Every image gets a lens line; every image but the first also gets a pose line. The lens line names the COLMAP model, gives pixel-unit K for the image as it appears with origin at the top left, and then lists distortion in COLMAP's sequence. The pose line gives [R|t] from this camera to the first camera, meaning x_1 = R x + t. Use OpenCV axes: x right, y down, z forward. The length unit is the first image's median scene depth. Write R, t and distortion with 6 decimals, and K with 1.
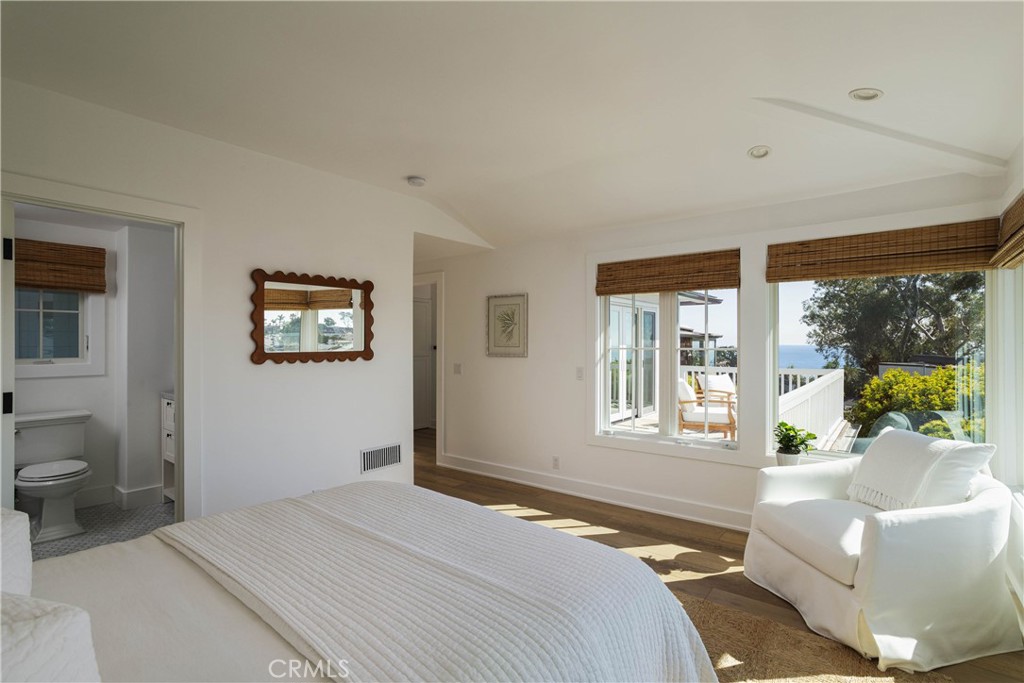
lens RADIAL K [[481.6, 0, 512.6], [0, 481.6, 343.0], [0, 0, 1]] dist [-0.015973, 0.001304]
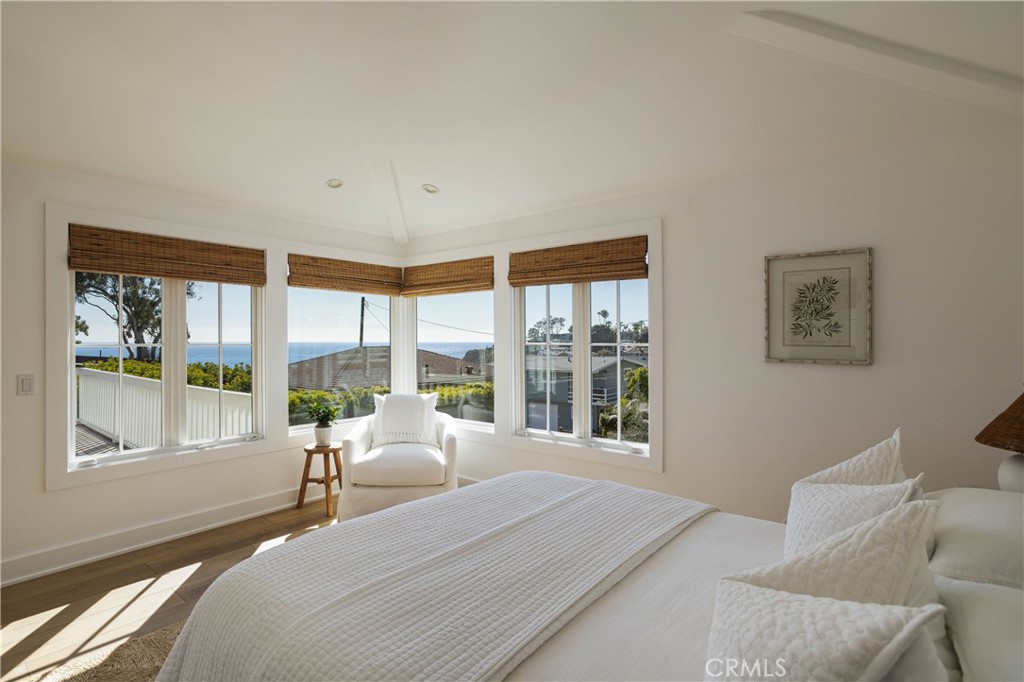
lens RADIAL K [[481.6, 0, 502.2], [0, 481.6, 337.0], [0, 0, 1]] dist [-0.015973, 0.001304]
pose [[0.028642, 0.005204, 0.999576, -0.605162], [0.000570, 0.999986, -0.005222, 0.002924], [-0.999590, 0.000719, 0.028639, 0.455376]]
